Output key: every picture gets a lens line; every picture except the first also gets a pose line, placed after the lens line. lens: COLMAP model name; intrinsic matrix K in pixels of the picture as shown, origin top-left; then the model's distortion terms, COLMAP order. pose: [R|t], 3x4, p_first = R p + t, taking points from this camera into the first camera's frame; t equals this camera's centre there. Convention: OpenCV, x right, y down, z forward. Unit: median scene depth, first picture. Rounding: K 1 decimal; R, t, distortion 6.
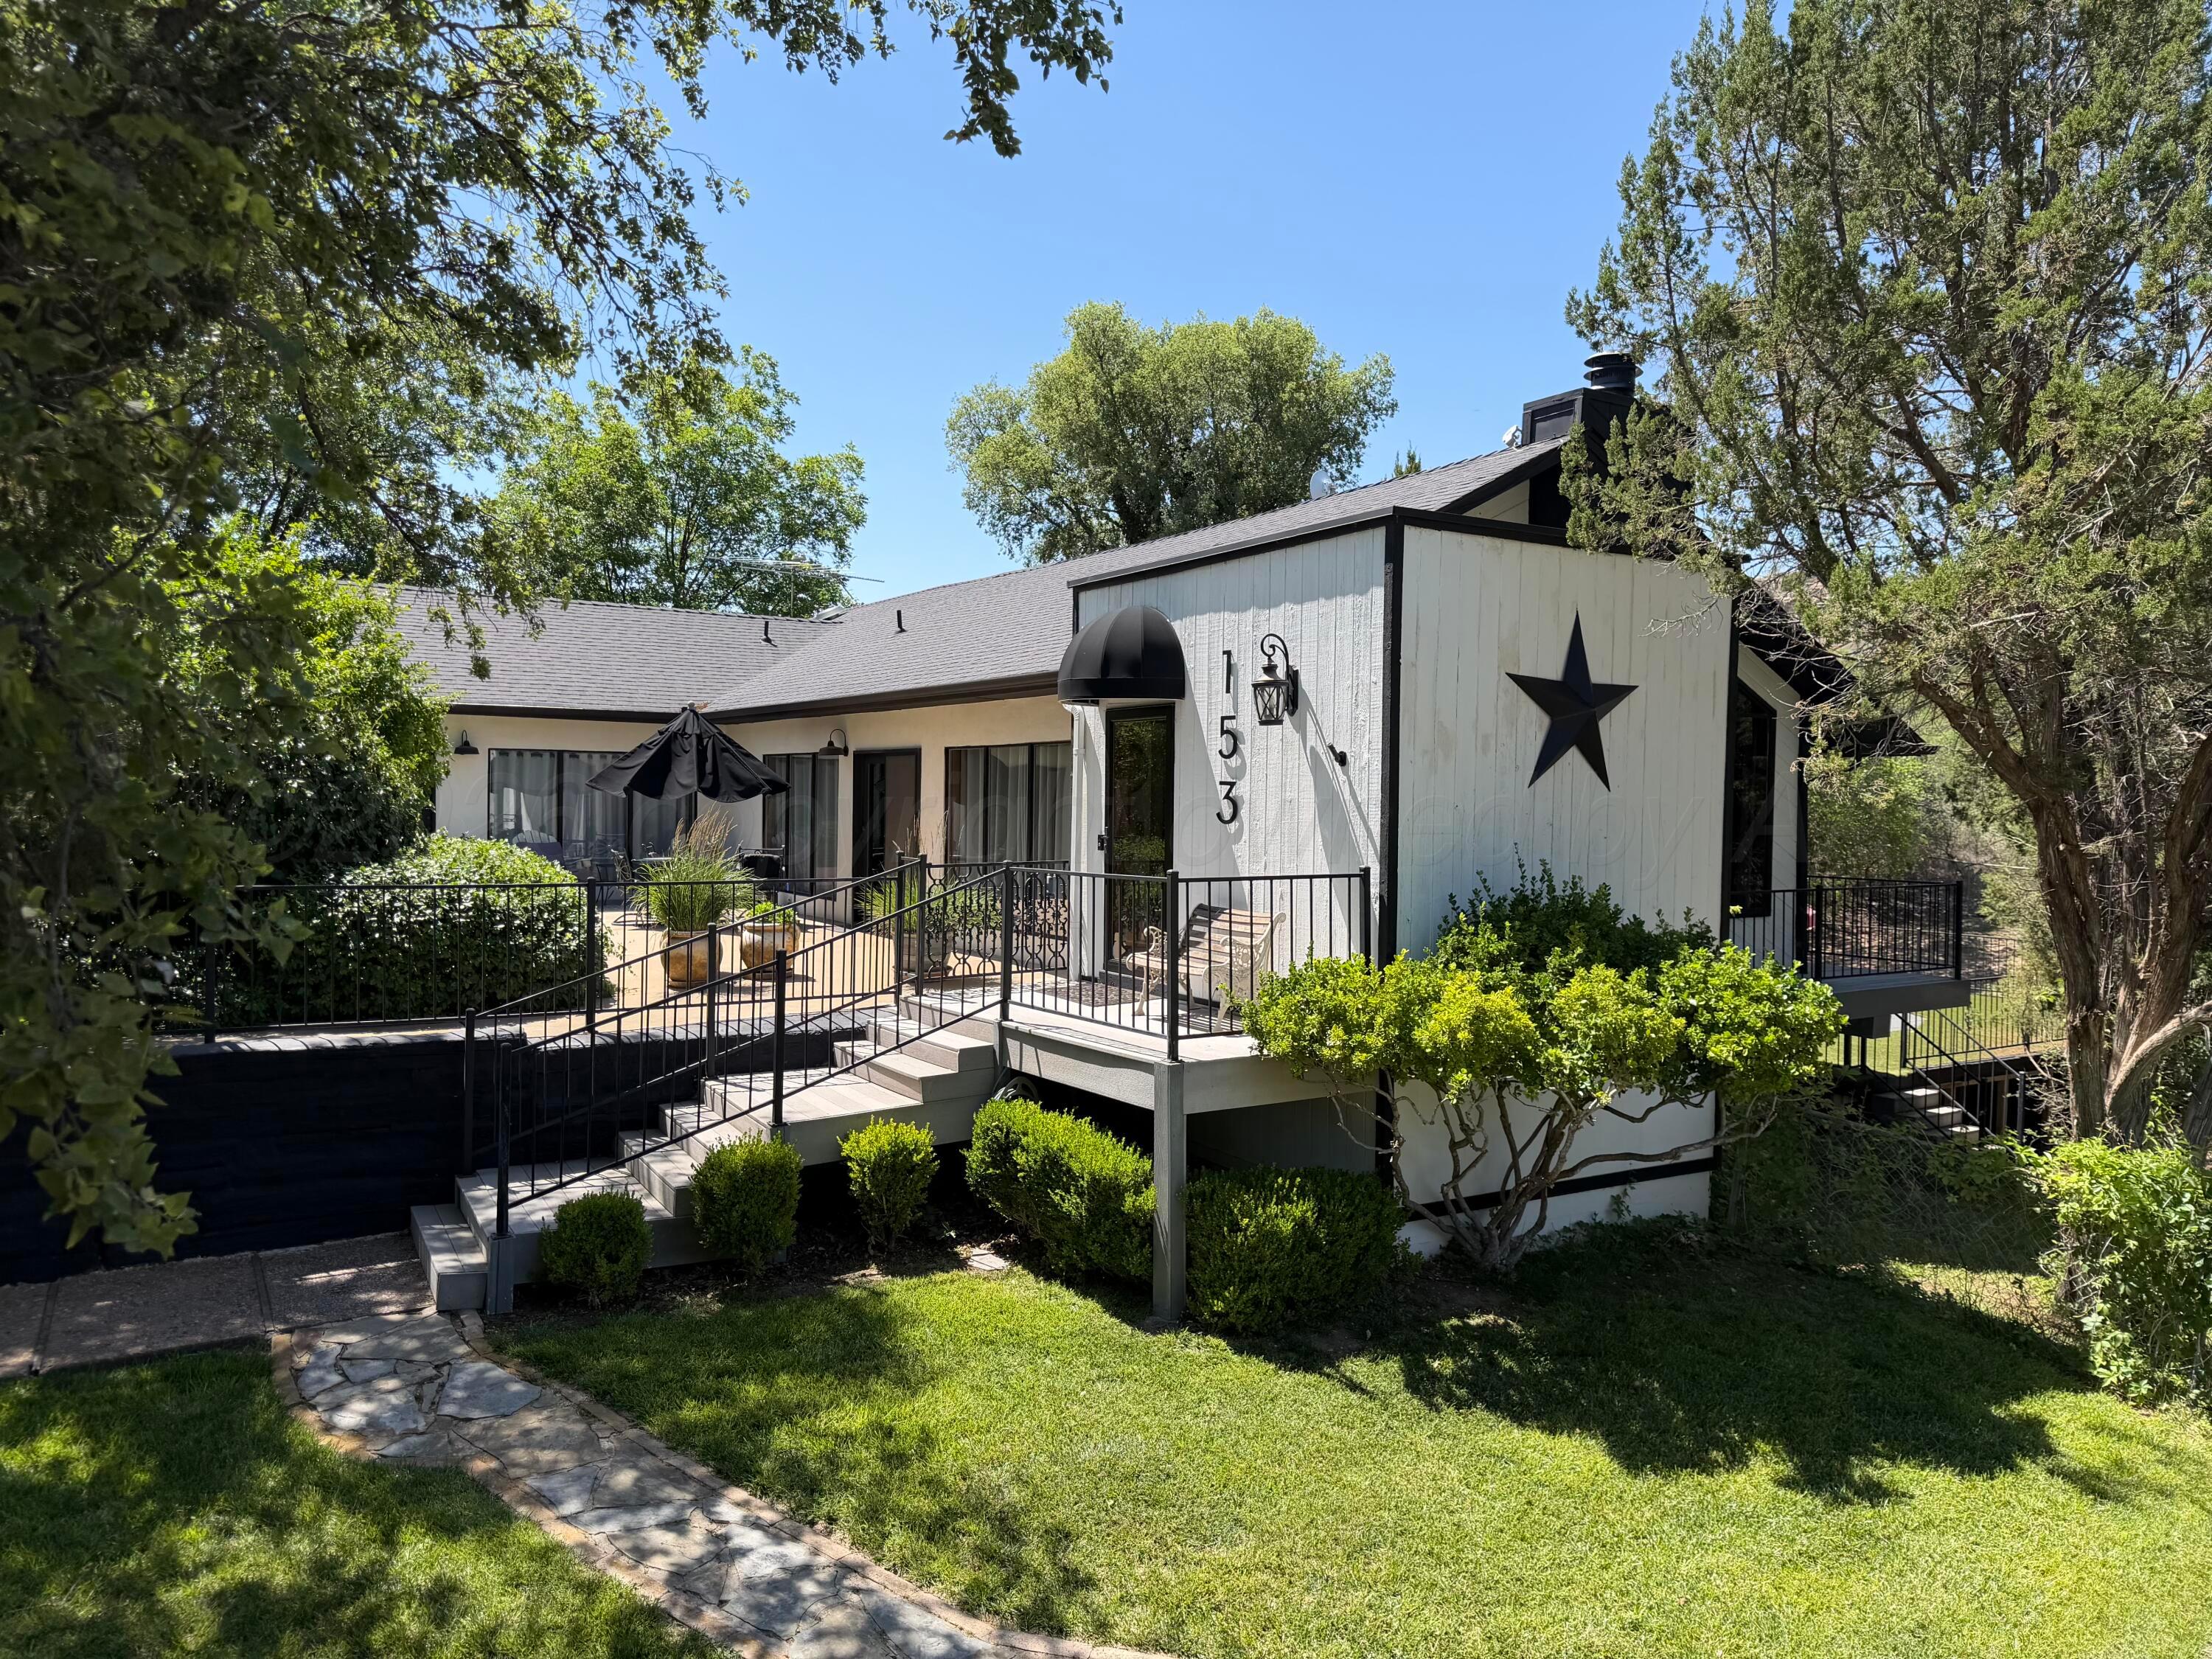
lens RADIAL K [[1601.5, 0, 1118.6], [0, 1601.5, 828.1], [0, 0, 1]] dist [0.053029, -0.061294]
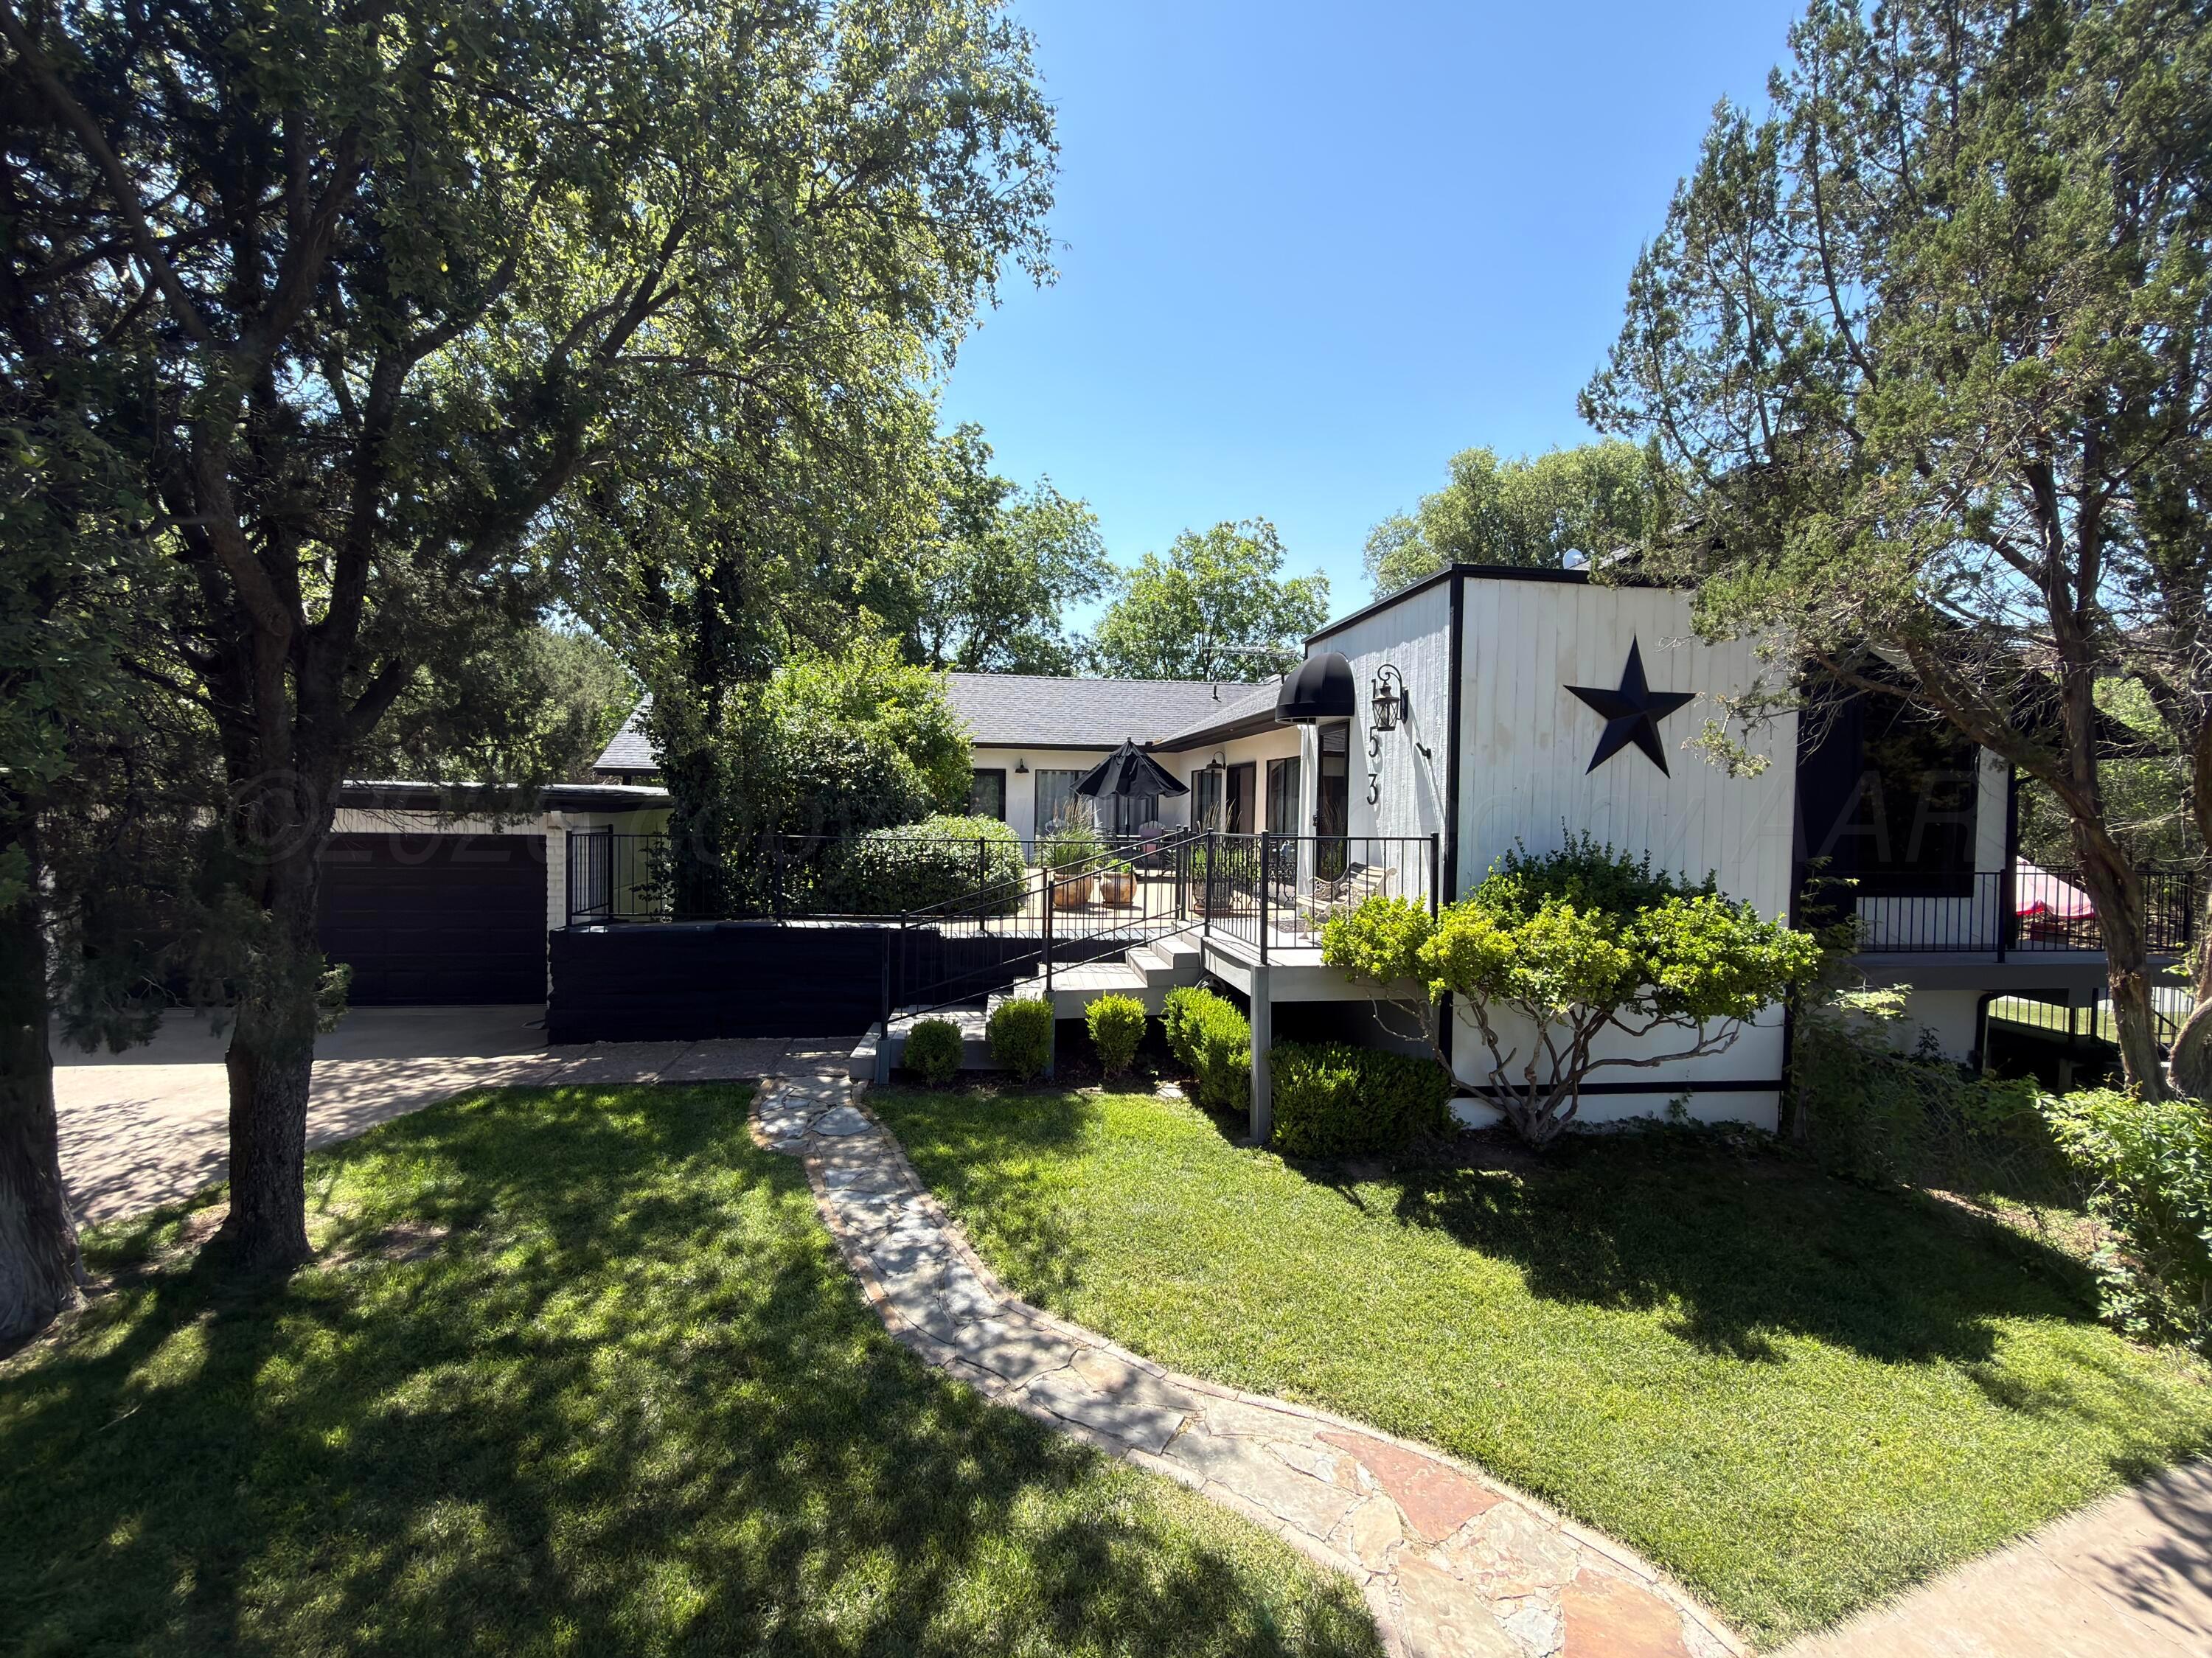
lens RADIAL K [[1079.0, 0, 1111.1], [0, 1079.0, 832.9], [0, 0, 1]] dist [0.017786, -0.000310]
pose [[0.910708, 0.012428, -0.412864, 0.298098], [-0.012790, 0.999916, 0.001888, 0.027433], [0.412853, 0.003561, 0.910791, 0.057802]]
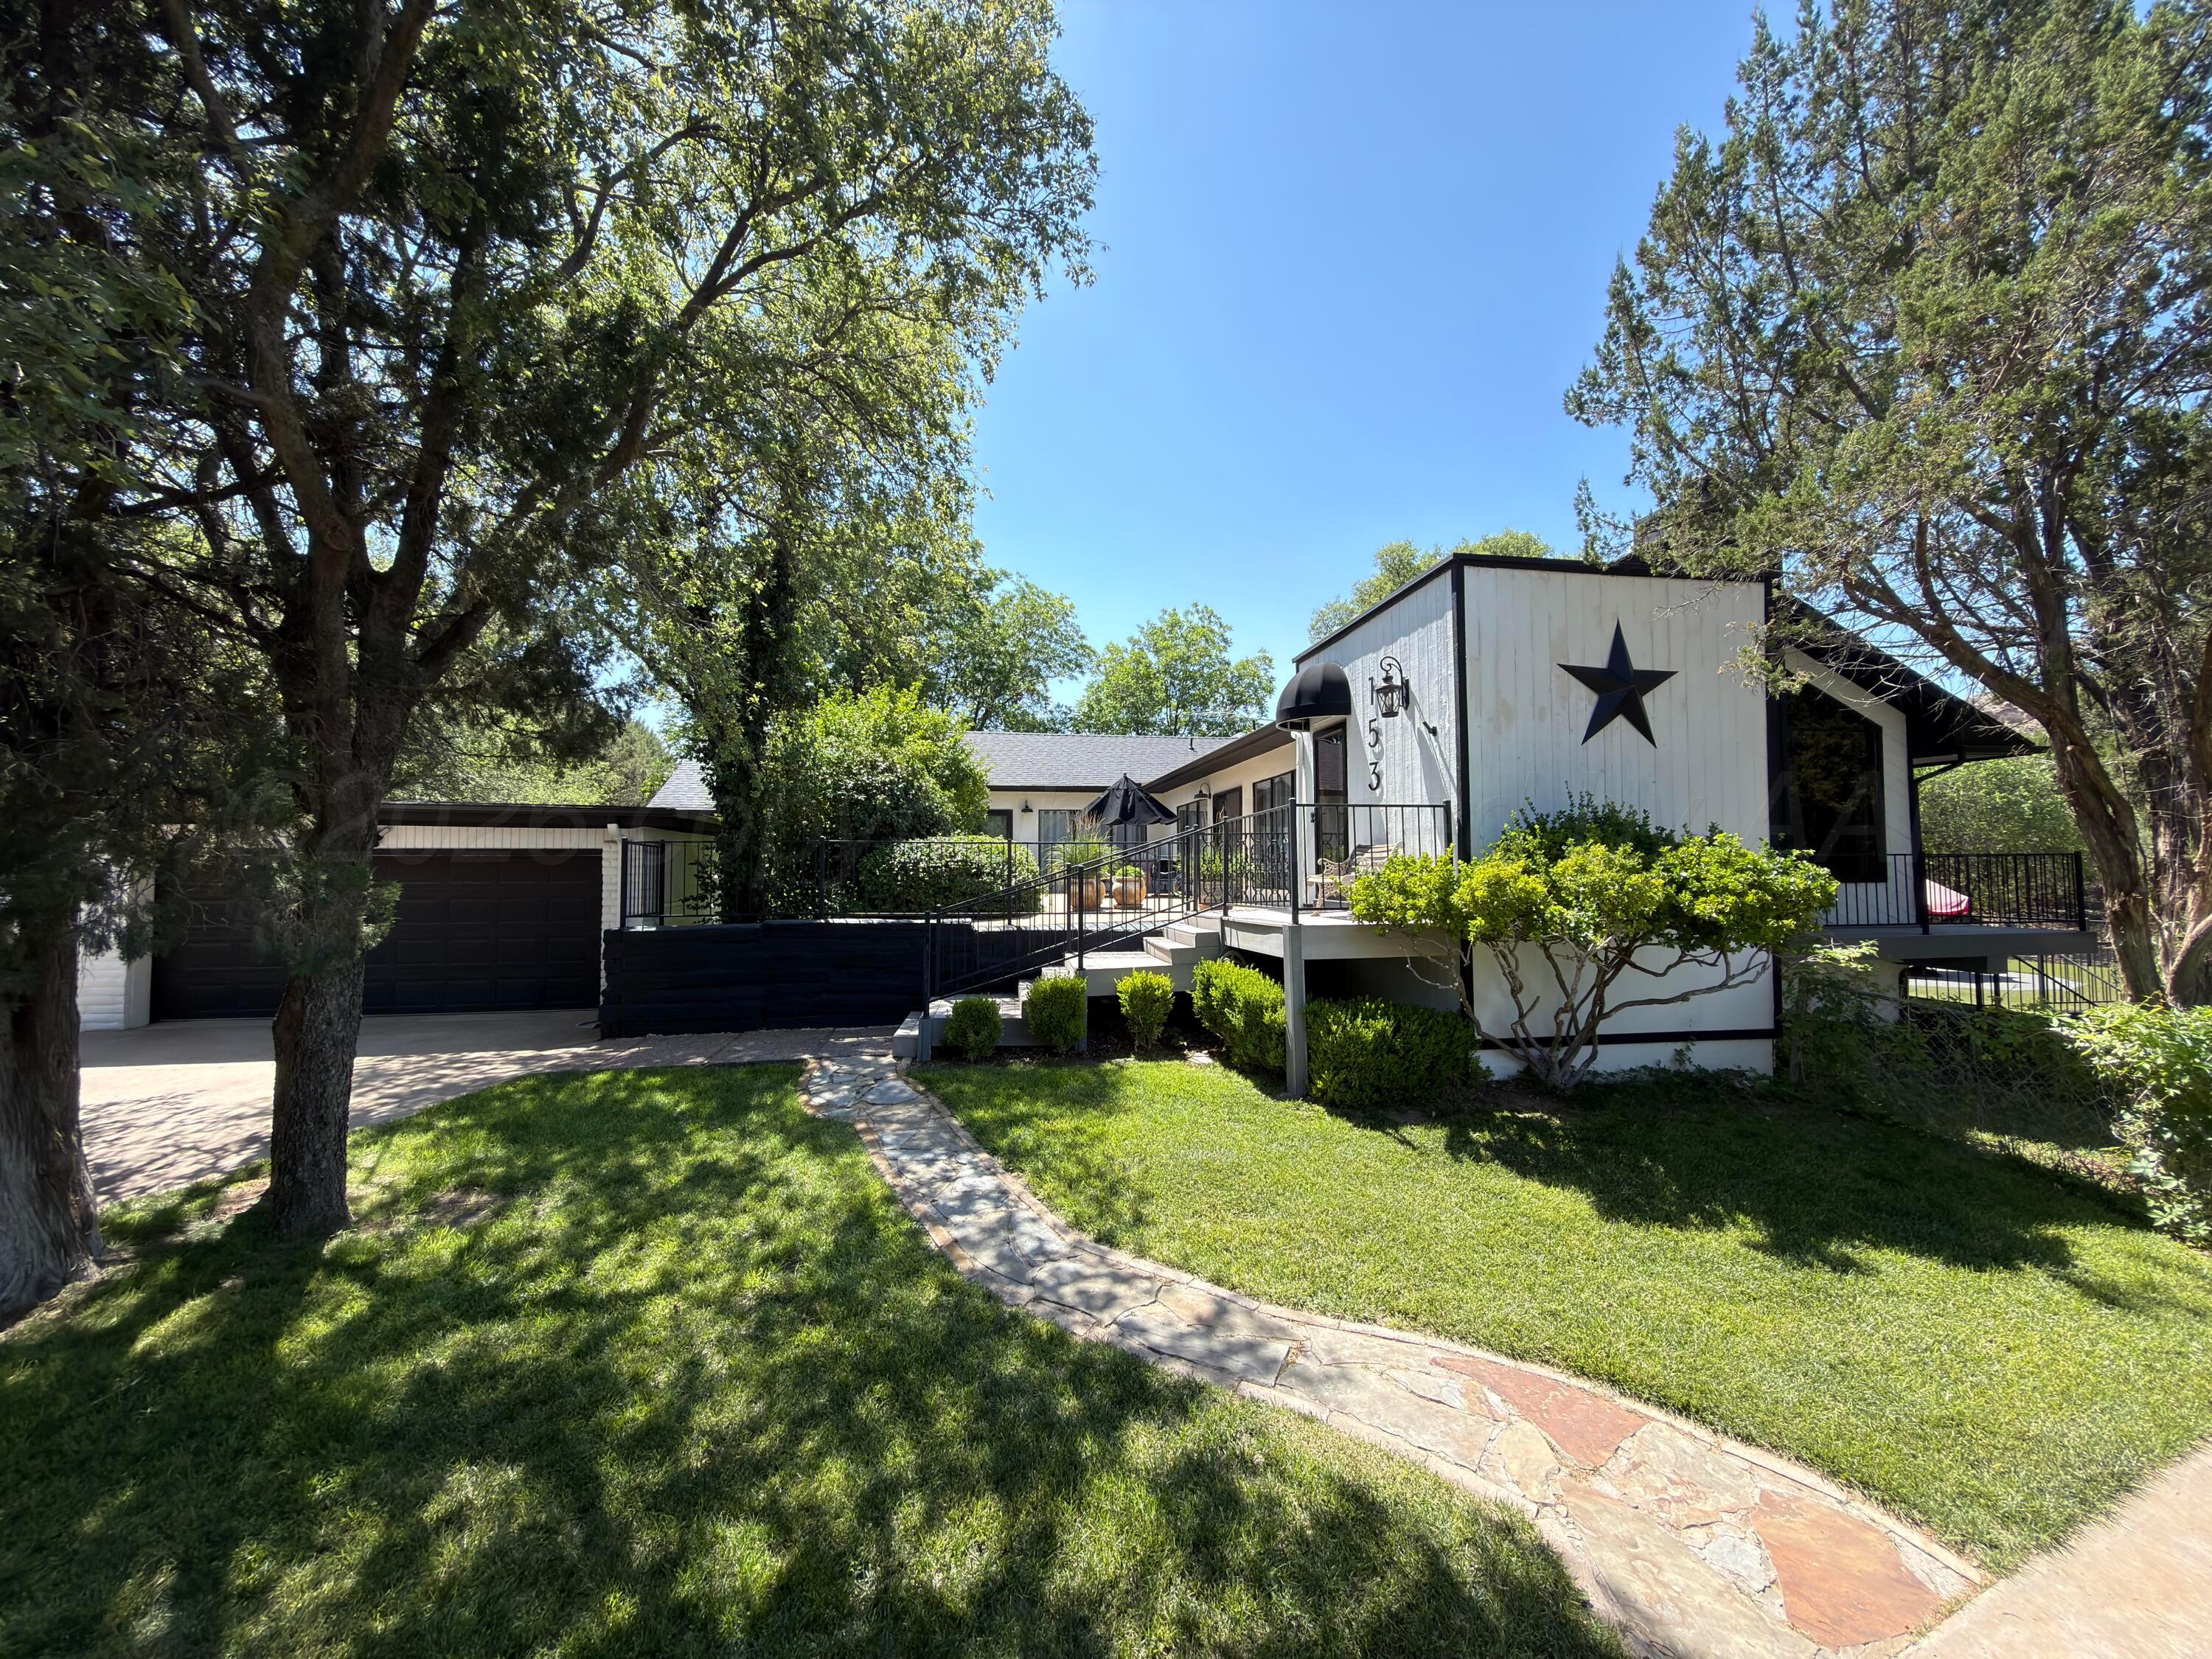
lens RADIAL K [[907.9, 0, 1112.7], [0, 907.9, 831.3], [0, 0, 1]] dist [0.012783, -0.000535]
pose [[0.923541, -0.034270, -0.381966, 0.199325], [0.006717, 0.997292, -0.073237, 0.116661], [0.383441, 0.065072, 0.921270, 0.132554]]
